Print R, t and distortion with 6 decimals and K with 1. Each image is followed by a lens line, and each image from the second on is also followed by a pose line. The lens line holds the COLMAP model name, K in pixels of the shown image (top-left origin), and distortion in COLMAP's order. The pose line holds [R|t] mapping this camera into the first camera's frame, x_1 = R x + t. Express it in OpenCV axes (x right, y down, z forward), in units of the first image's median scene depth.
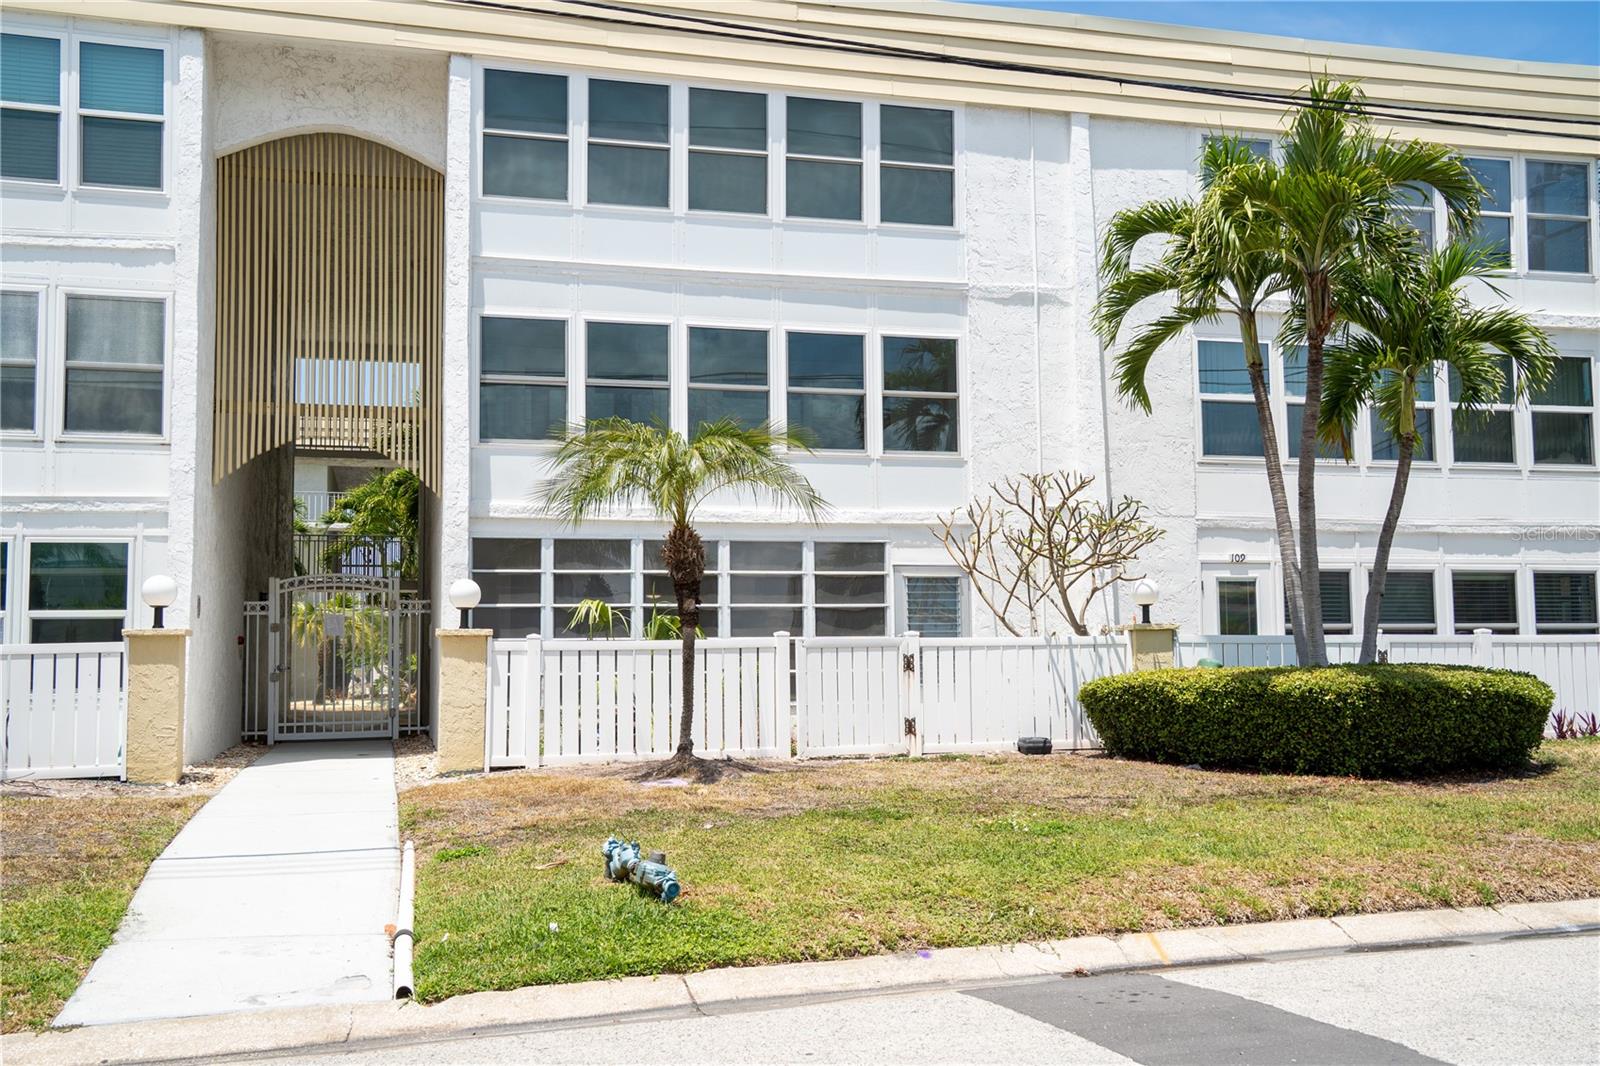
lens RADIAL K [[1530.3, 0, 801.5], [0, 1530.3, 533.3], [0, 0, 1]] dist [0.040592, 0.000000]
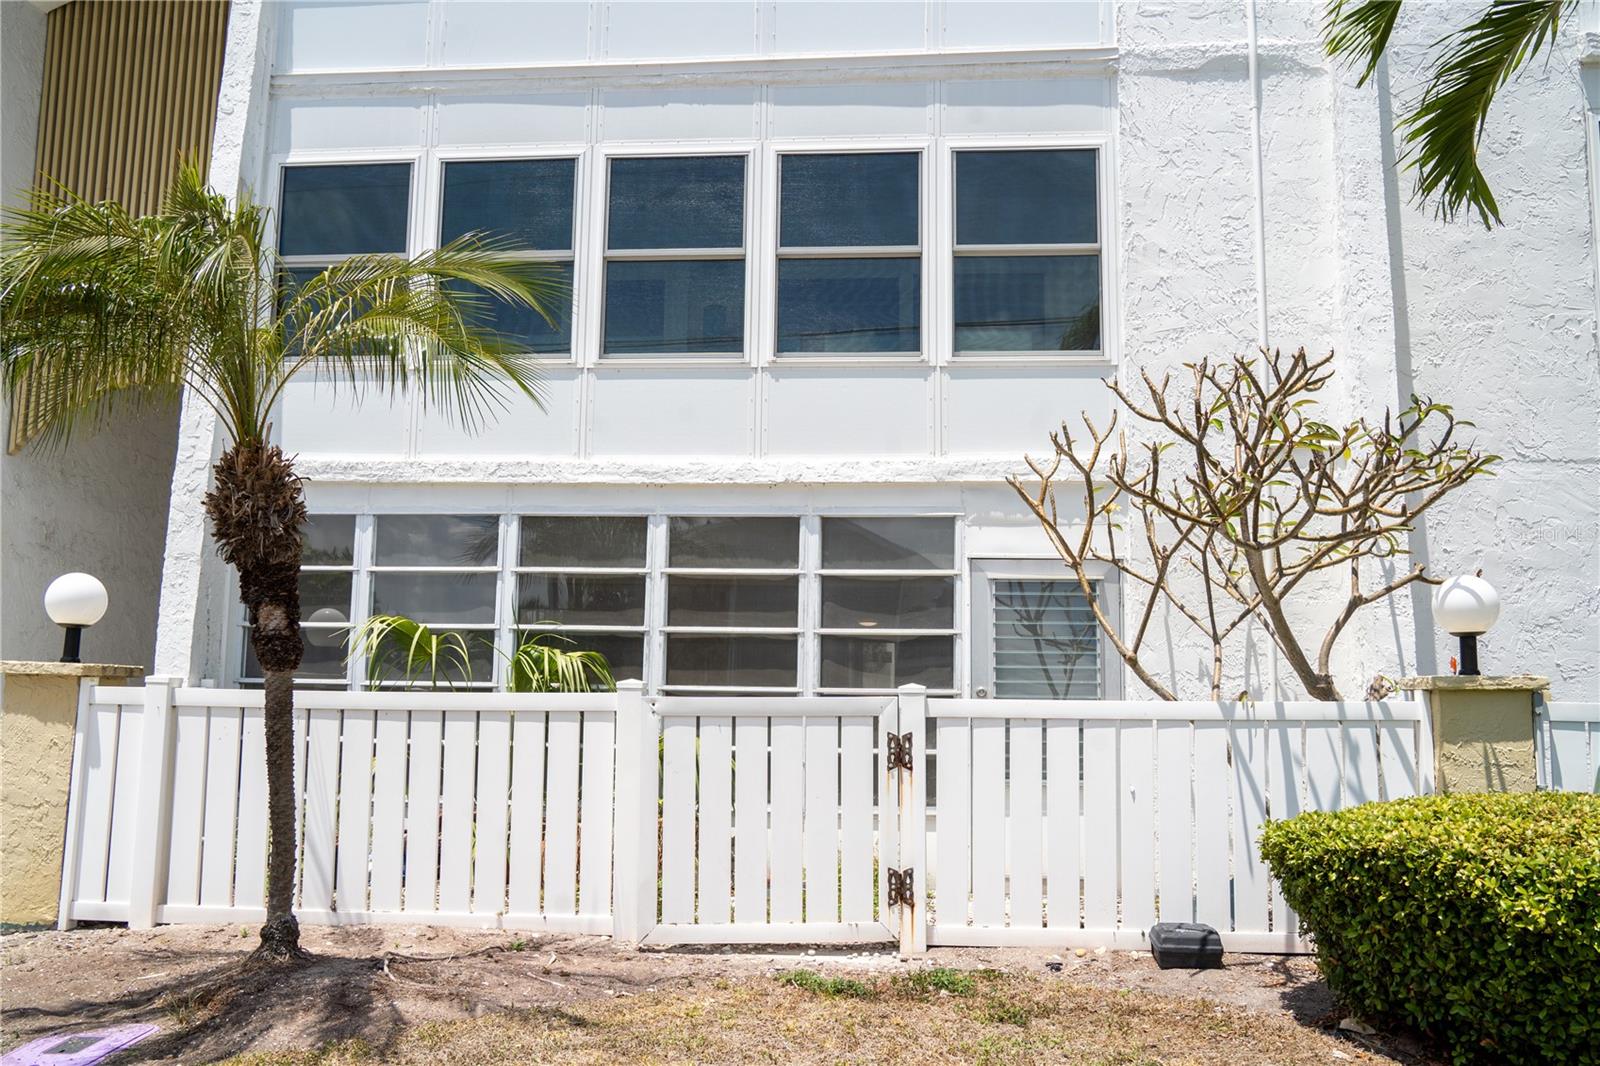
lens RADIAL K [[1302.4, 0, 796.6], [0, 1302.4, 529.2], [0, 0, 1]] dist [-0.056685, 0.057793]
pose [[0.941277, -0.017037, -0.337204, 0.165750], [0.004359, 0.999256, -0.038318, 0.029340], [0.337606, 0.034598, 0.940651, 0.572067]]
